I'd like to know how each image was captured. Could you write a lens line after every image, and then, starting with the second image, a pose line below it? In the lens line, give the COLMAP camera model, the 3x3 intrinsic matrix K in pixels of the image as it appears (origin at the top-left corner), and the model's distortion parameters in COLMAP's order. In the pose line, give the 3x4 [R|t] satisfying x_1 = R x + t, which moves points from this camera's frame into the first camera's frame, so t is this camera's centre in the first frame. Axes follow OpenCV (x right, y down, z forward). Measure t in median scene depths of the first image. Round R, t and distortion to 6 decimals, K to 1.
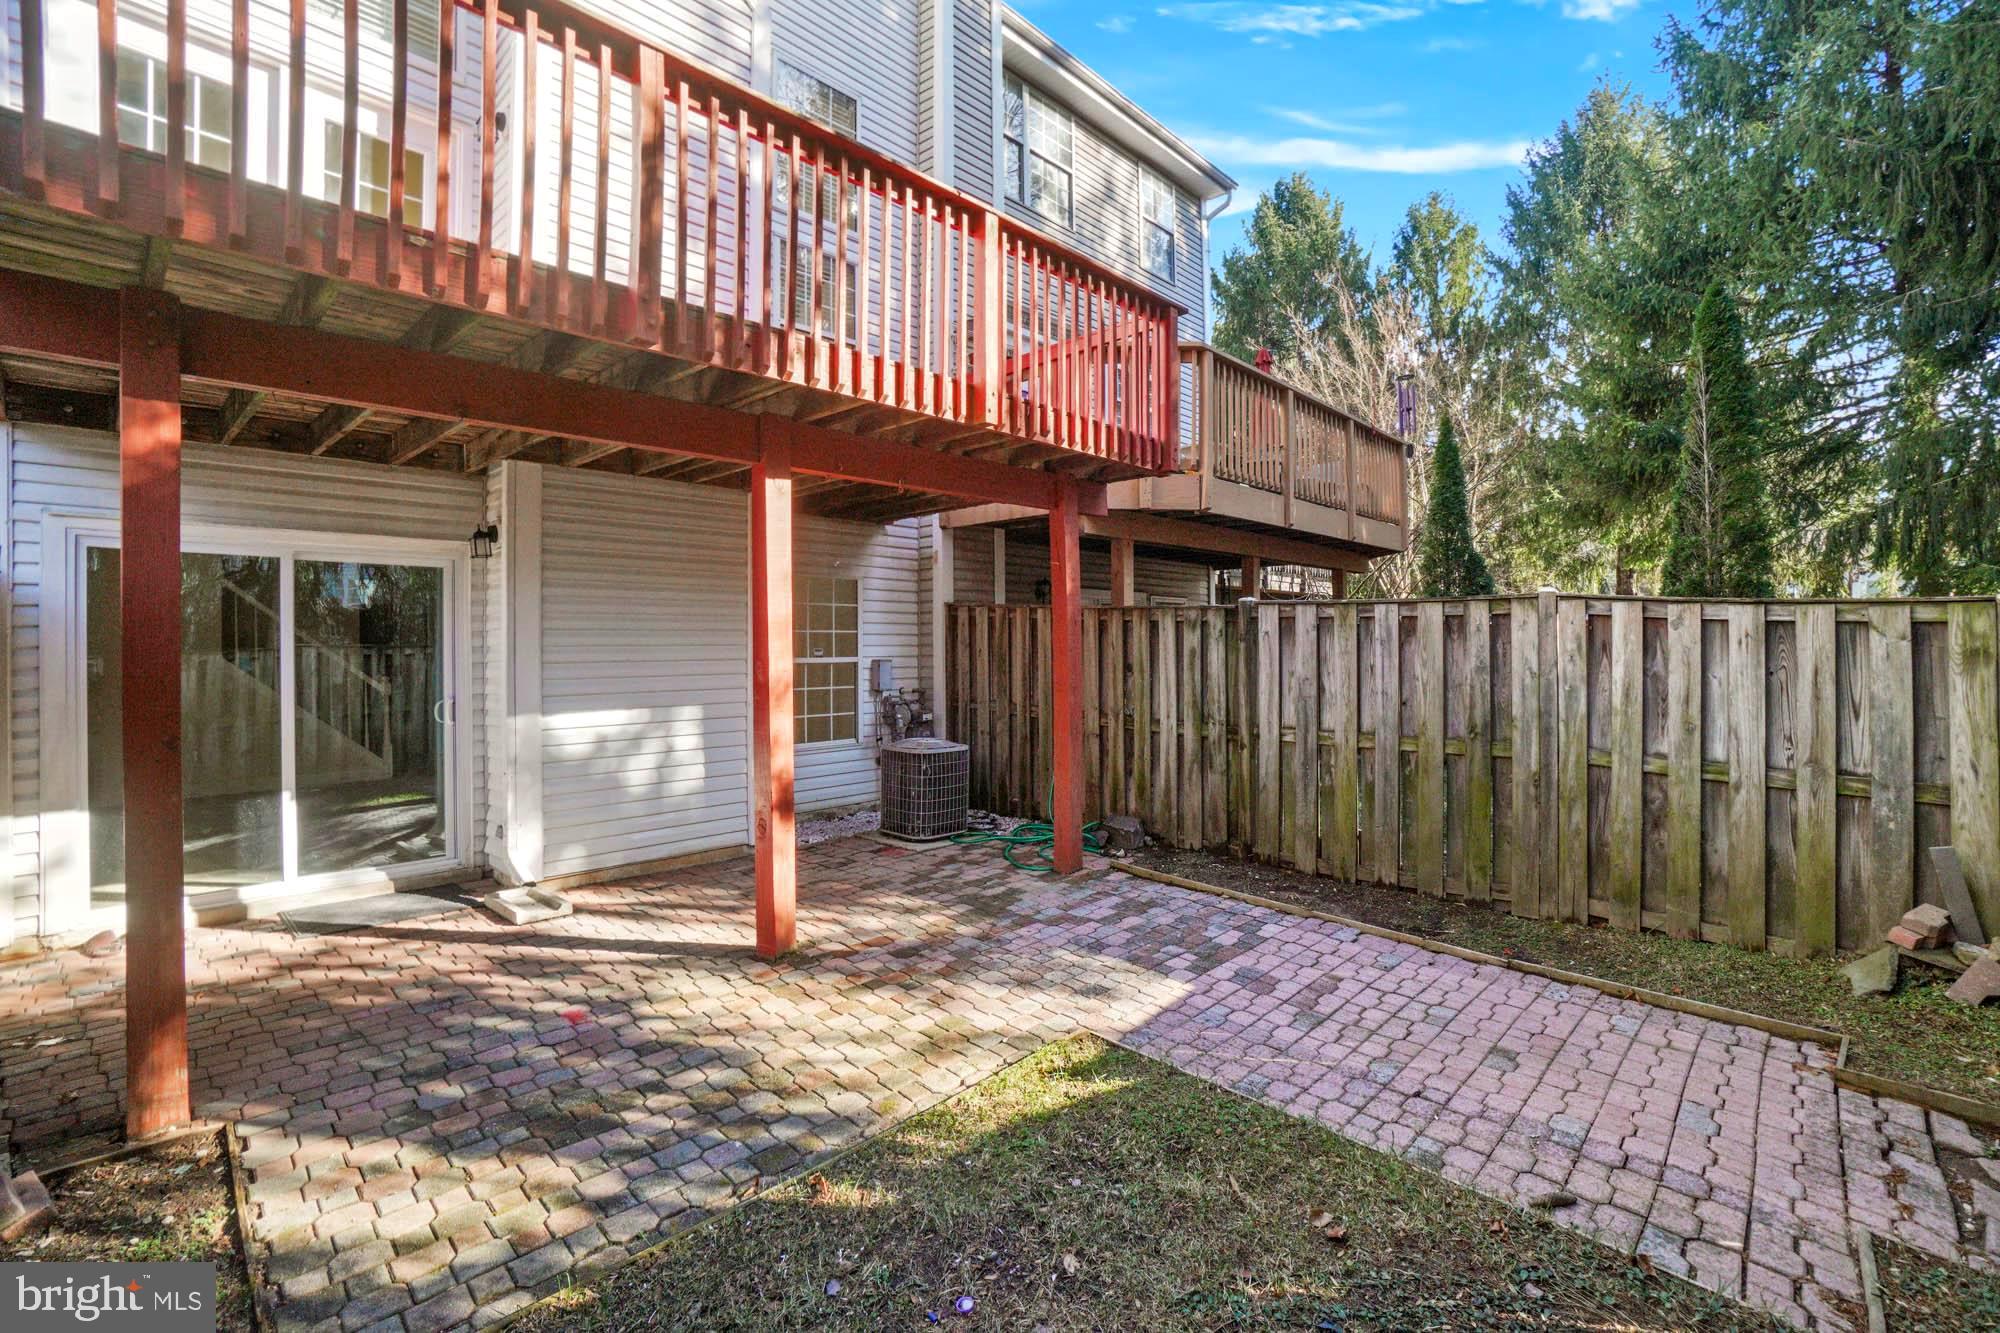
lens RADIAL K [[889.1, 0, 969.6], [0, 889.1, 645.2], [0, 0, 1]] dist [-0.071597, 0.026621]
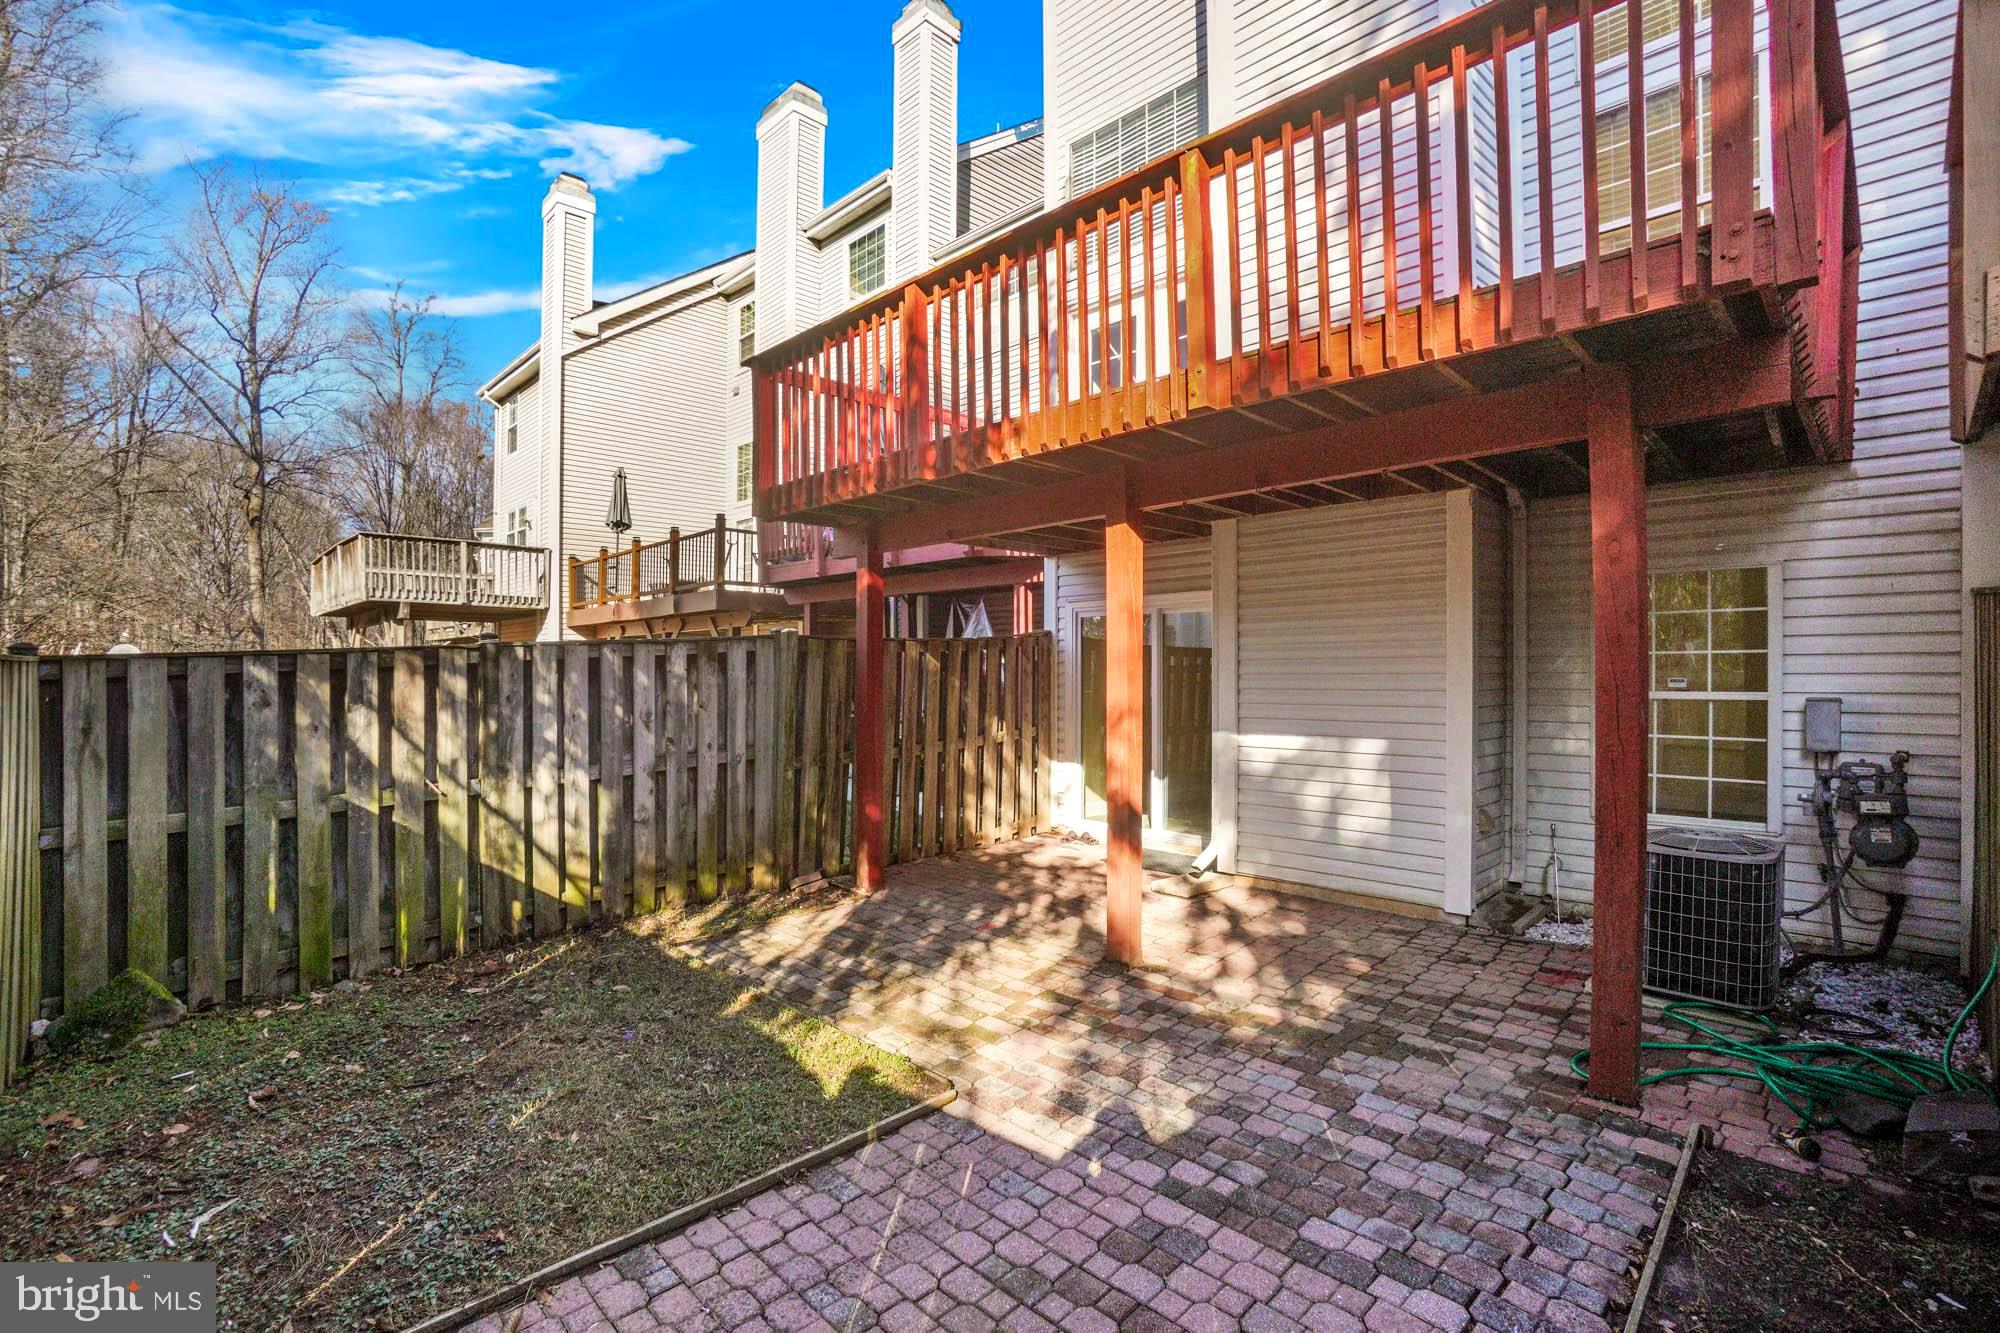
lens RADIAL K [[909.2, 0, 1000.0], [0, 909.2, 666.5], [0, 0, 1]] dist [-0.035937, 0.000772]
pose [[-0.020597, -0.000118, -0.999788, 0.828769], [0.006369, 0.999980, -0.000249, -0.012930], [0.999768, -0.006373, -0.020596, 0.799874]]
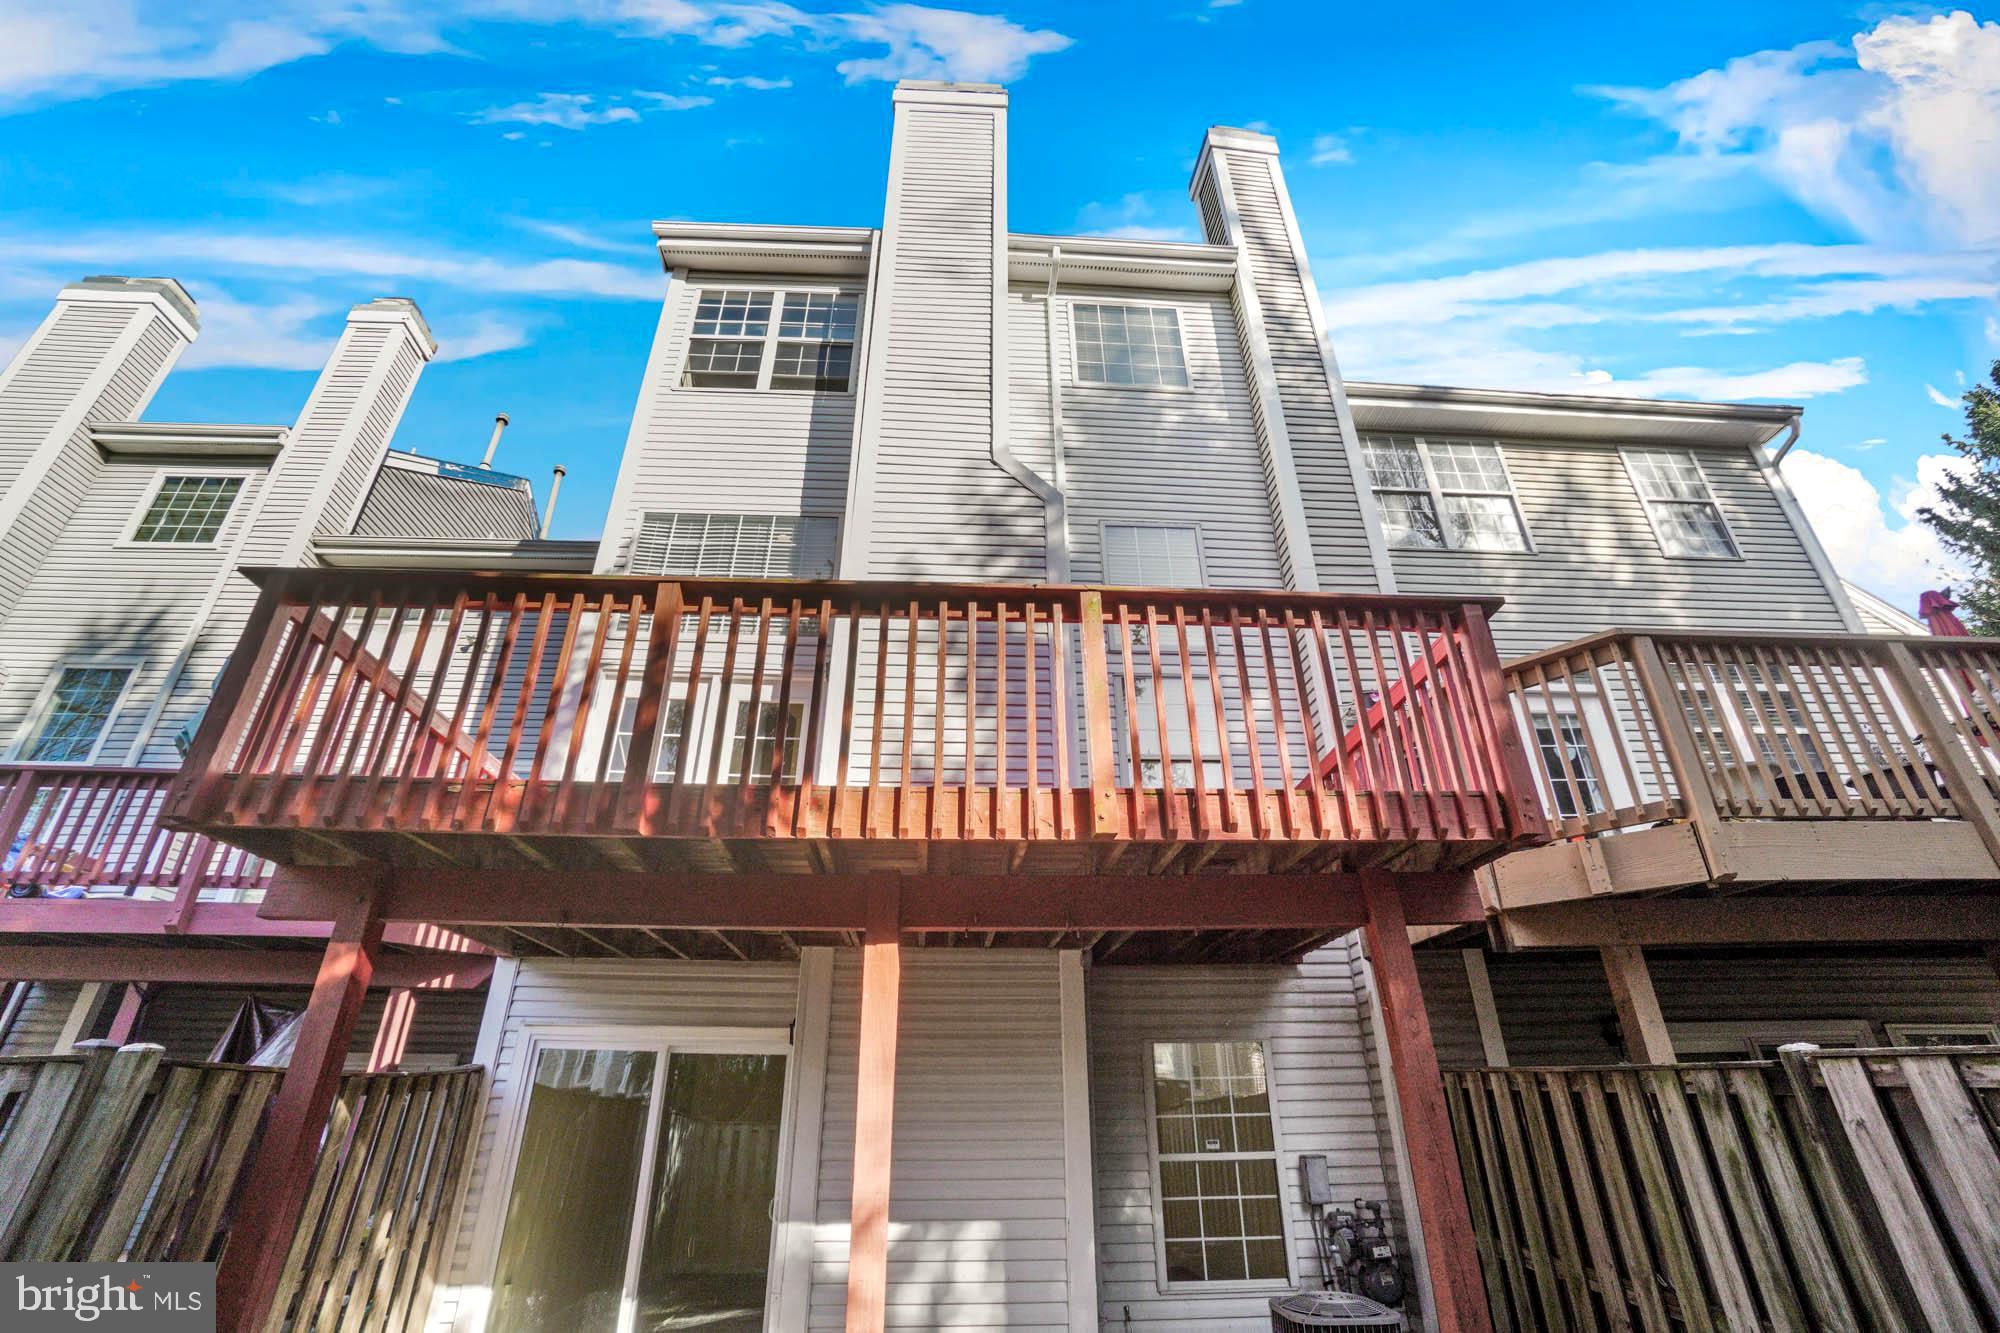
lens RADIAL K [[876.3, 0, 1000.0], [0, 876.3, 666.5], [0, 0, 1]] dist [-0.066940, 0.027579]
pose [[0.734145, -0.312064, -0.603031, 0.443462], [0.001989, 0.889111, -0.457687, -0.034011], [0.678989, 0.334810, 0.653357, 0.392629]]
